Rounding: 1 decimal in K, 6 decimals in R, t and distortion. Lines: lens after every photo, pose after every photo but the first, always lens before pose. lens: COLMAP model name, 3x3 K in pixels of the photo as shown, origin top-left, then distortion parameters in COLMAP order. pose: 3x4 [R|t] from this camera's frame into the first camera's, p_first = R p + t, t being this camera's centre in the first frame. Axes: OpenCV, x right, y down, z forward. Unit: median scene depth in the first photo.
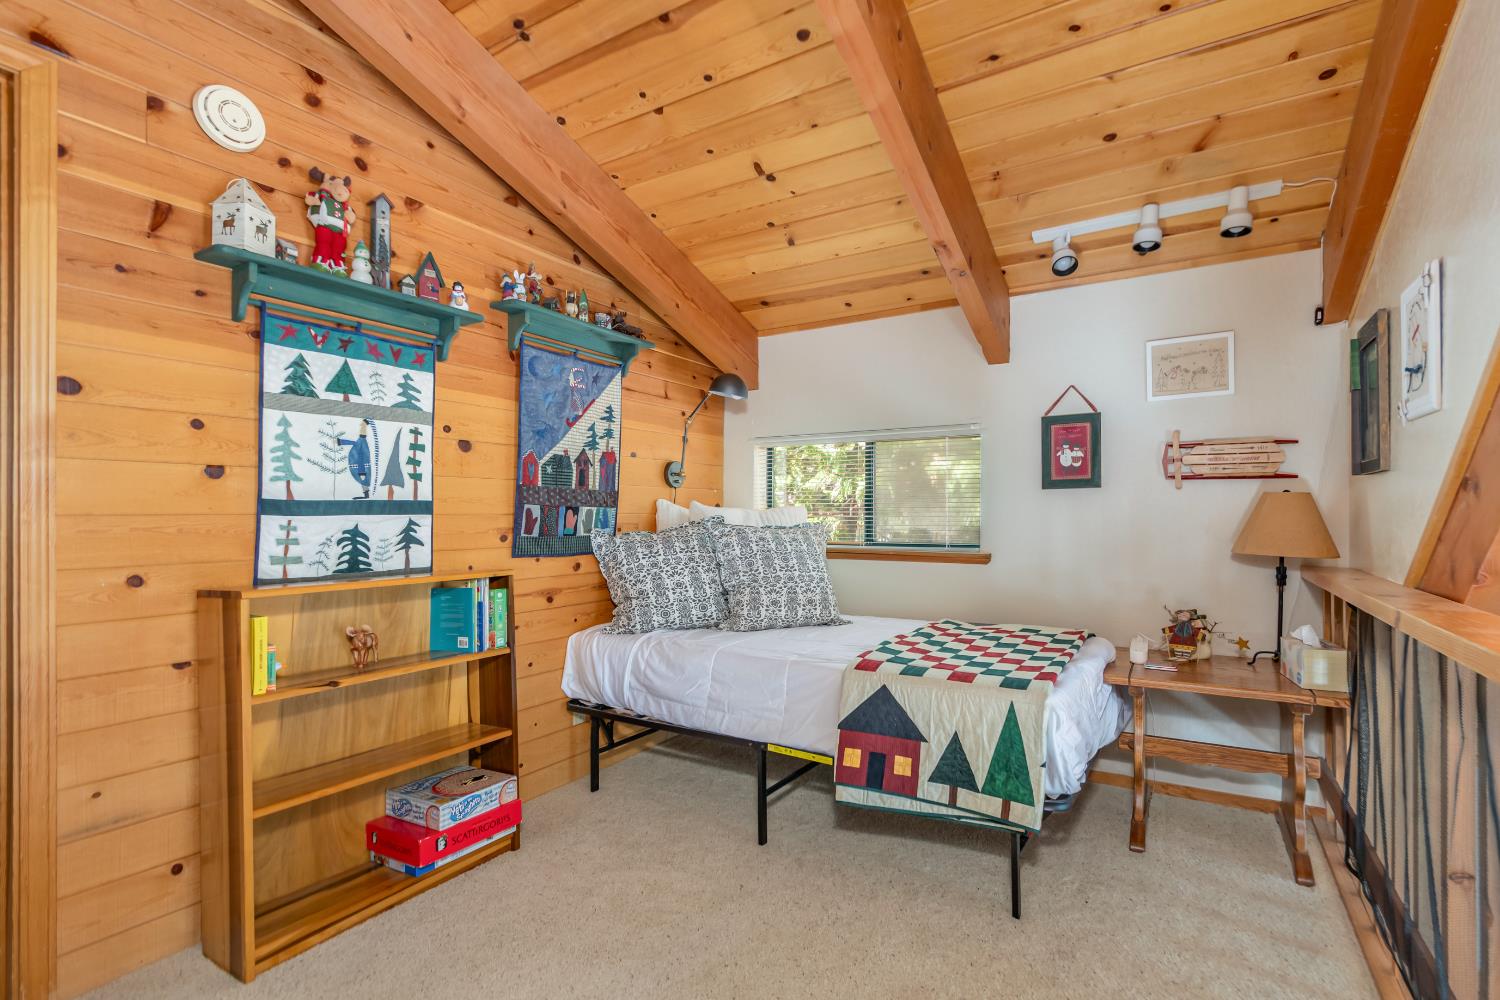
lens RADIAL K [[681.7, 0, 781.5], [0, 681.7, 508.1], [0, 0, 1]] dist [0.000271, -0.000336]
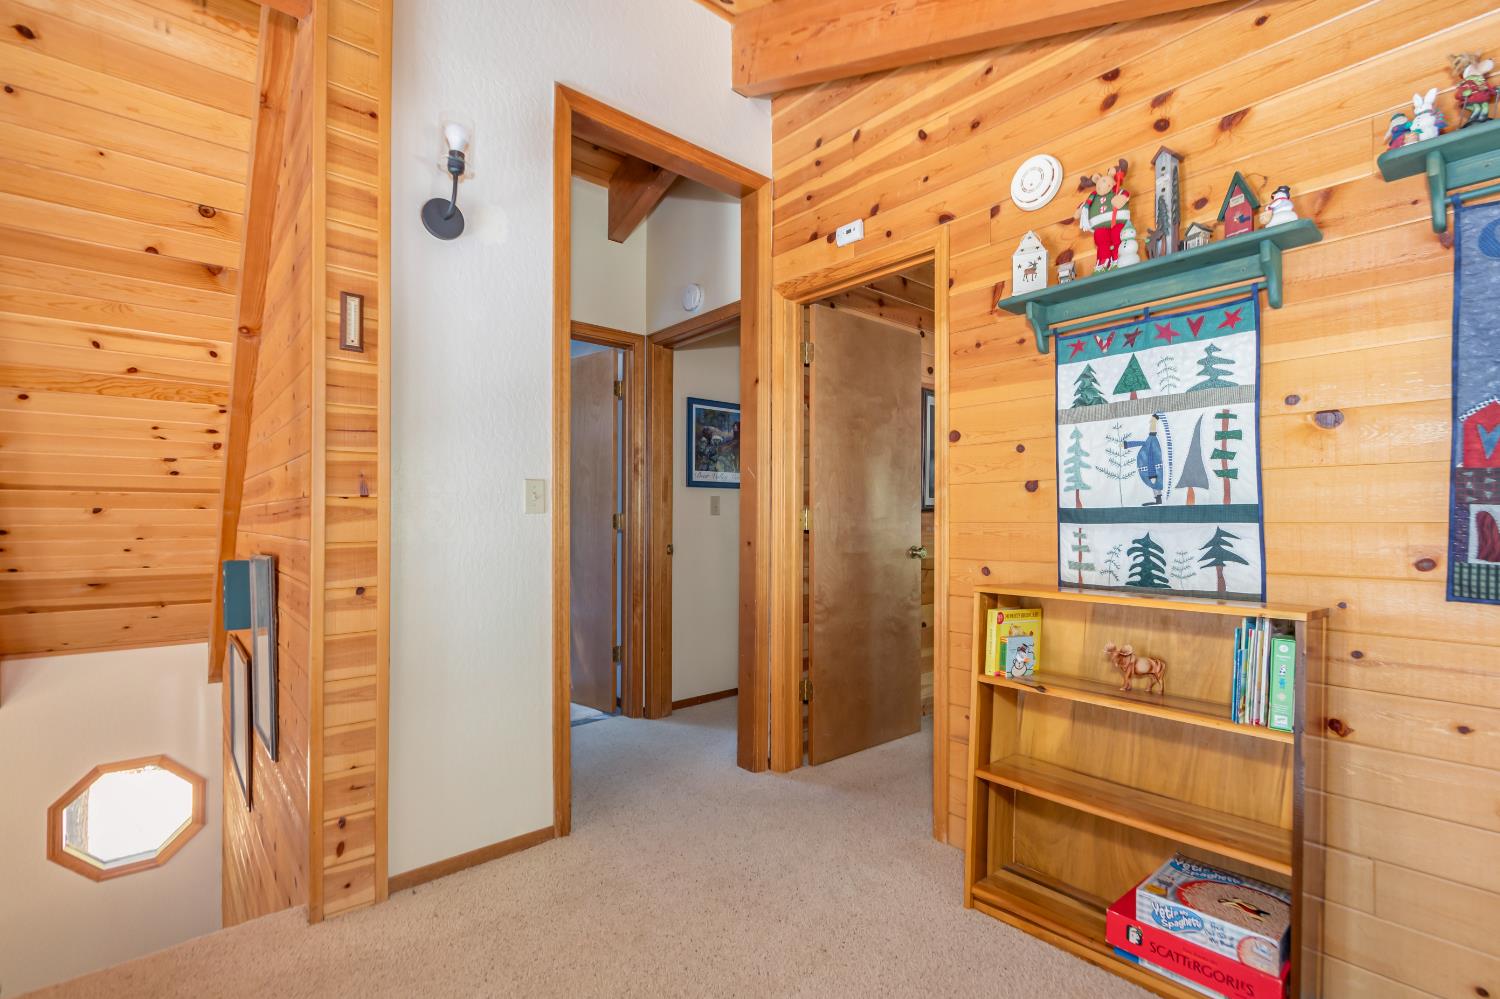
lens RADIAL K [[669.0, 0, 766.6], [0, 669.0, 504.3], [0, 0, 1]] dist [0.001498, -0.000270]
pose [[-0.289646, -0.017247, -0.956978, 0.364035], [0.013839, 0.999658, -0.022205, -0.001836], [0.957034, -0.019675, -0.289308, 0.777349]]
